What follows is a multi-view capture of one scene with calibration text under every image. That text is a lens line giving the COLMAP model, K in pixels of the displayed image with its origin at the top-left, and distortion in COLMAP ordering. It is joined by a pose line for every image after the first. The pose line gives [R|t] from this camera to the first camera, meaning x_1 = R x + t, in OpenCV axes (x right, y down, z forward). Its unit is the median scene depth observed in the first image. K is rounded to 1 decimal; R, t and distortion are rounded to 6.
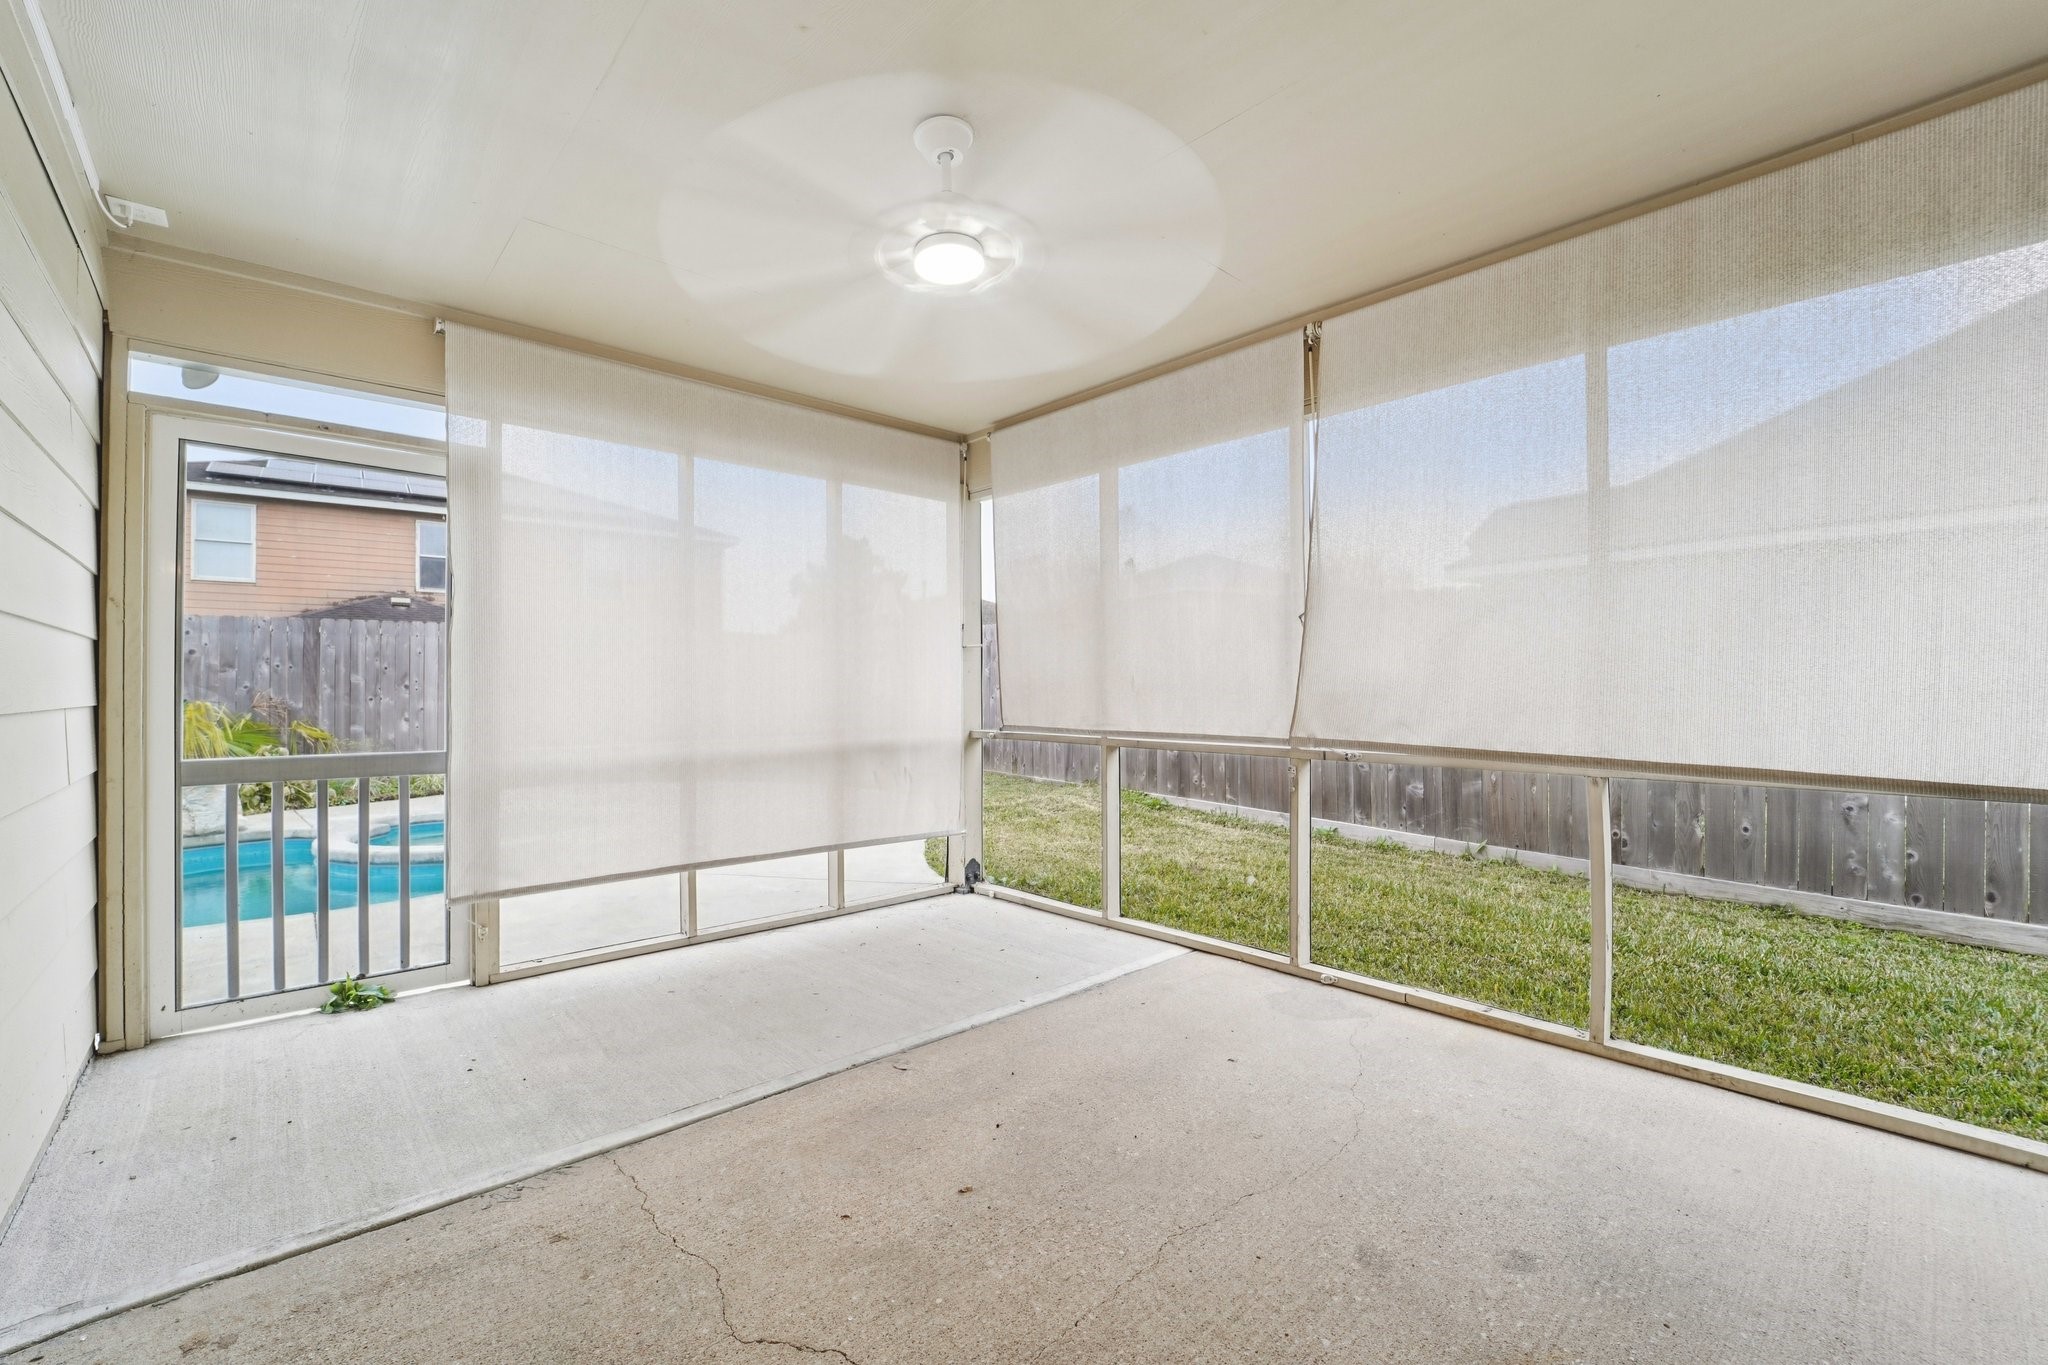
lens RADIAL K [[845.5, 0, 1009.3], [0, 845.5, 681.3], [0, 0, 1]] dist [-0.021850, 0.000867]
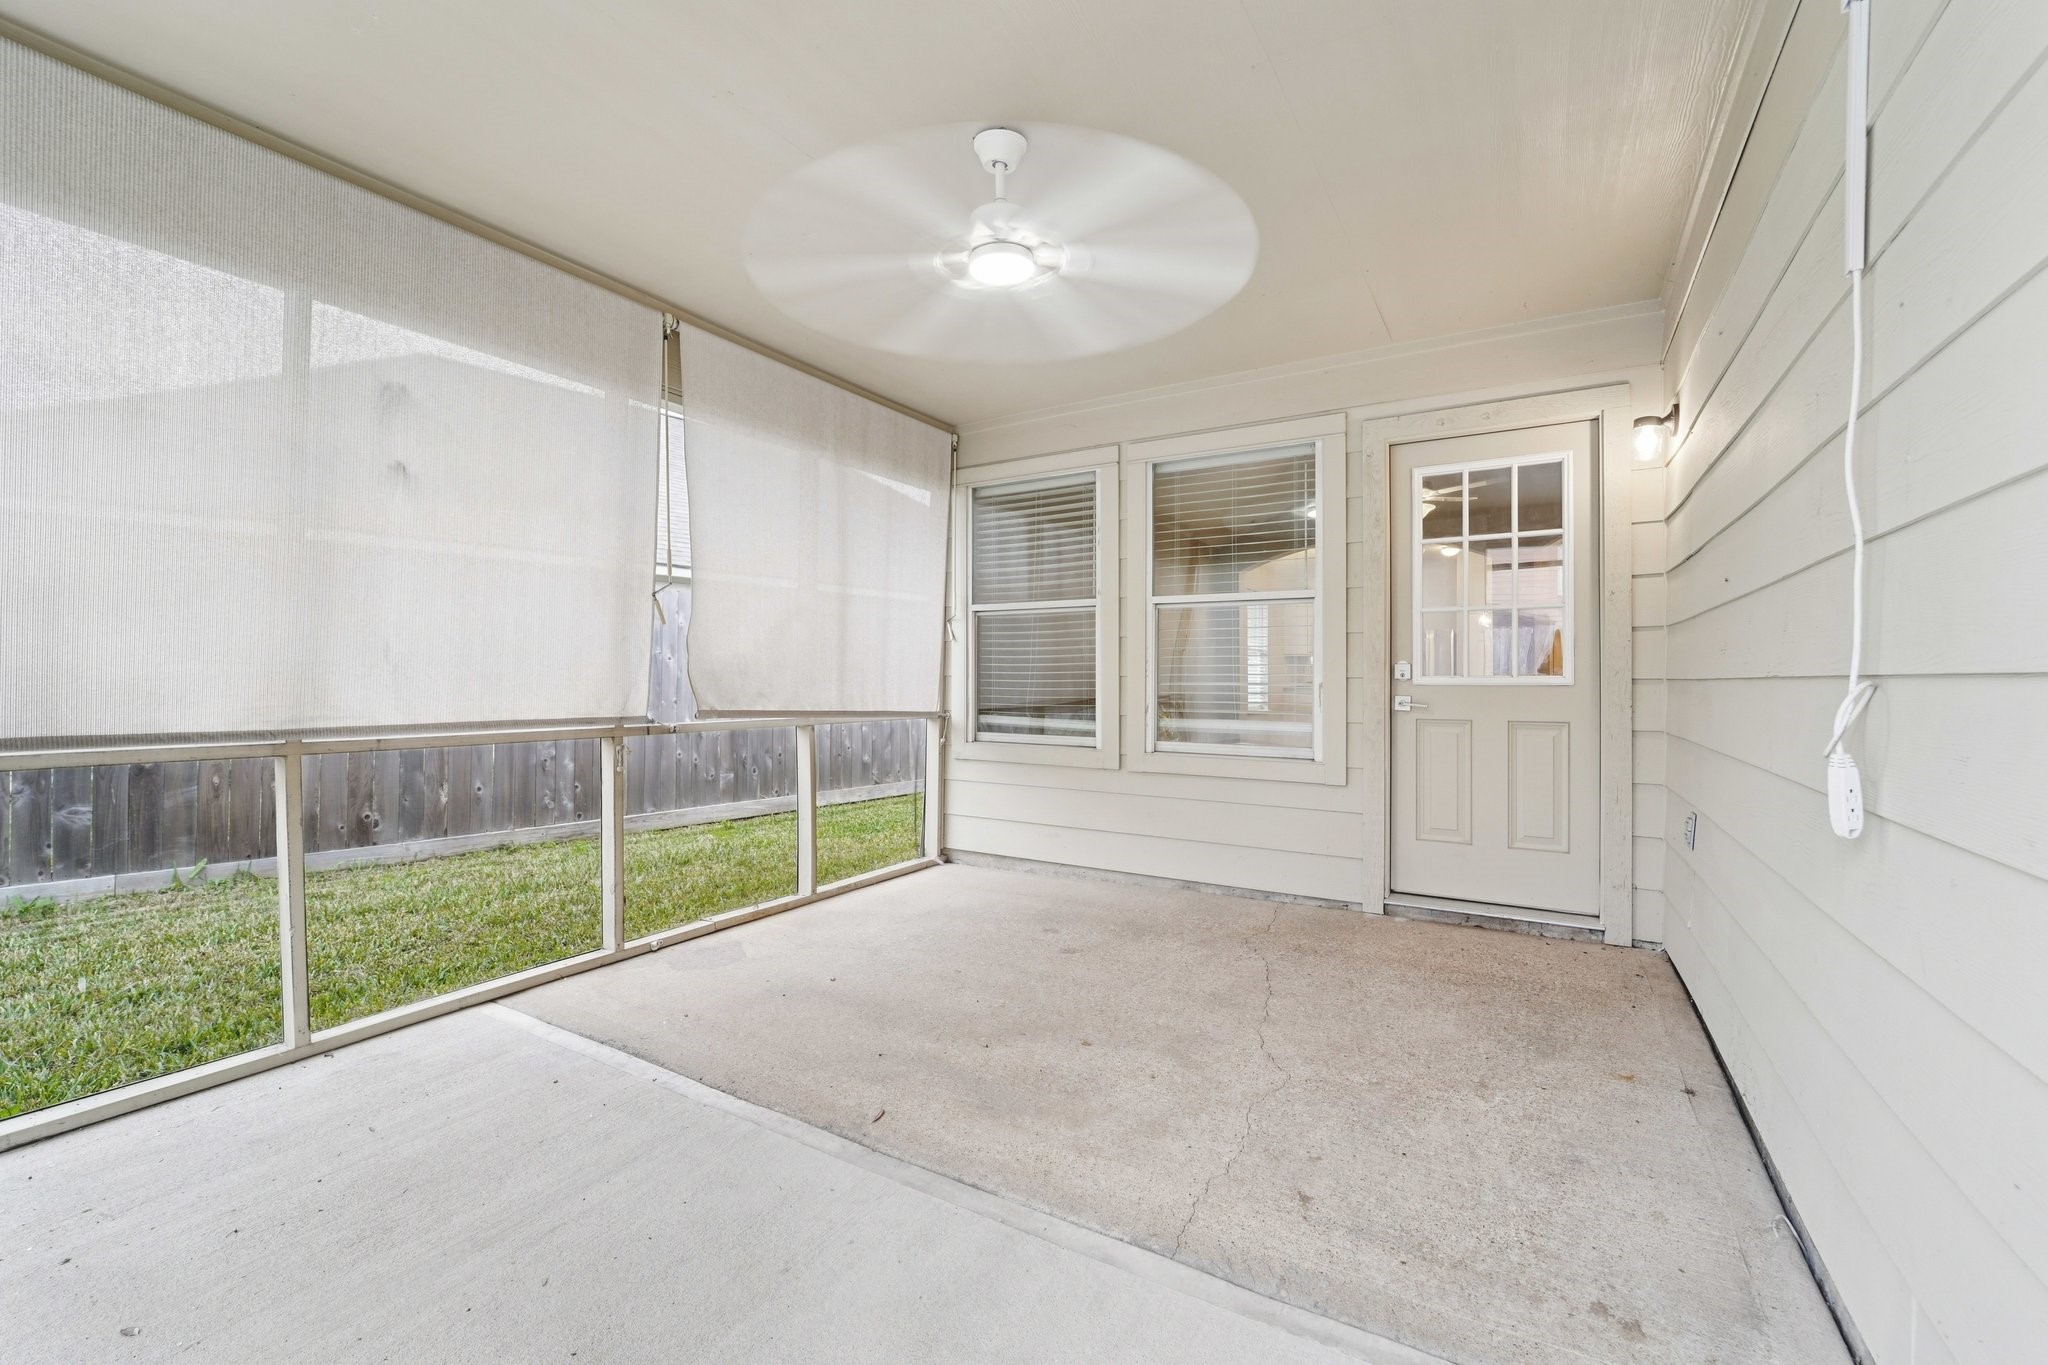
lens RADIAL K [[845.5, 0, 1028.5], [0, 845.5, 685.0], [0, 0, 1]] dist [-0.021850, 0.000867]
pose [[-0.288414, -0.004183, 0.957497, -0.615571], [-0.009051, 0.999958, 0.001642, 0.020768], [-0.957463, -0.008192, -0.288440, 0.703498]]
